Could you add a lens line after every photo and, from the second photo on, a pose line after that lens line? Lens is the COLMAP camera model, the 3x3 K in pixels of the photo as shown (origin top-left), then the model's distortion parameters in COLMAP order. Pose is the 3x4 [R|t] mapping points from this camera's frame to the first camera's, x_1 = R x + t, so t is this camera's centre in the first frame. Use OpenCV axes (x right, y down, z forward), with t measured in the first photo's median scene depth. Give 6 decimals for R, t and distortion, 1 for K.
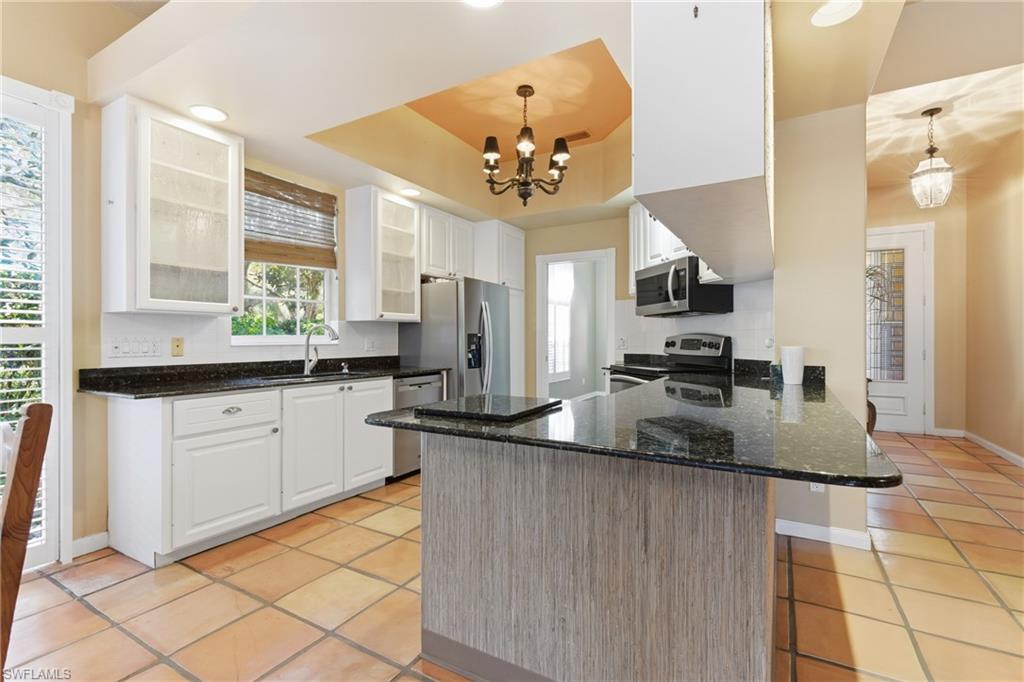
lens RADIAL K [[466.6, 0, 512.0], [0, 466.6, 341.0], [0, 0, 1]] dist [-0.003250, -0.000550]
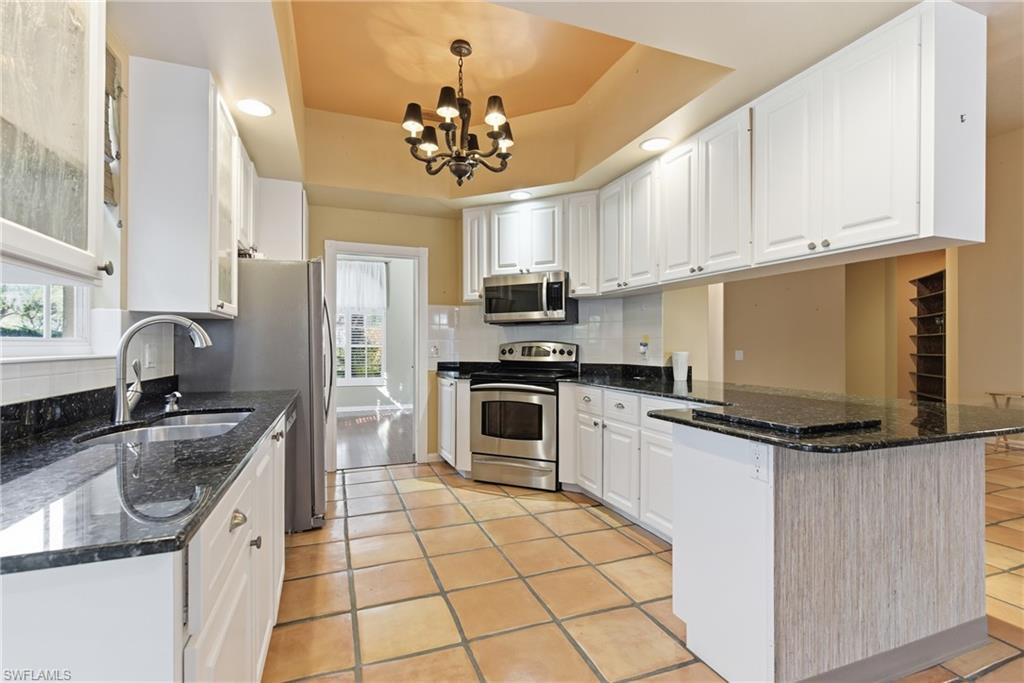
lens RADIAL K [[466.6, 0, 514.5], [0, 466.6, 346.4], [0, 0, 1]] dist [0.000350, 0.000227]
pose [[0.635366, 0.000033, 0.772211, -0.551130], [0.003742, 0.999988, -0.003121, -0.001301], [-0.772202, 0.004873, 0.635359, 0.399198]]
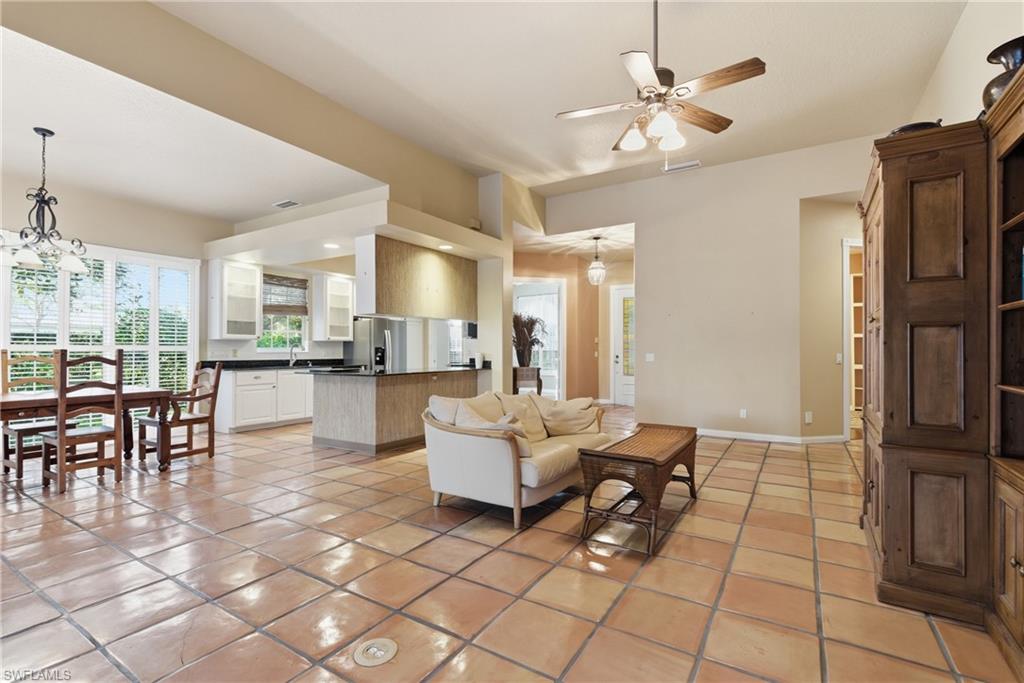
lens RADIAL K [[466.6, 0, 514.5], [0, 466.6, 346.4], [0, 0, 1]] dist [0.000350, 0.000227]
pose [[0.999470, 0.000728, -0.032547, 0.635163], [-0.001142, 0.999919, -0.012706, 0.005756], [0.032535, 0.012736, 0.999389, -1.076742]]
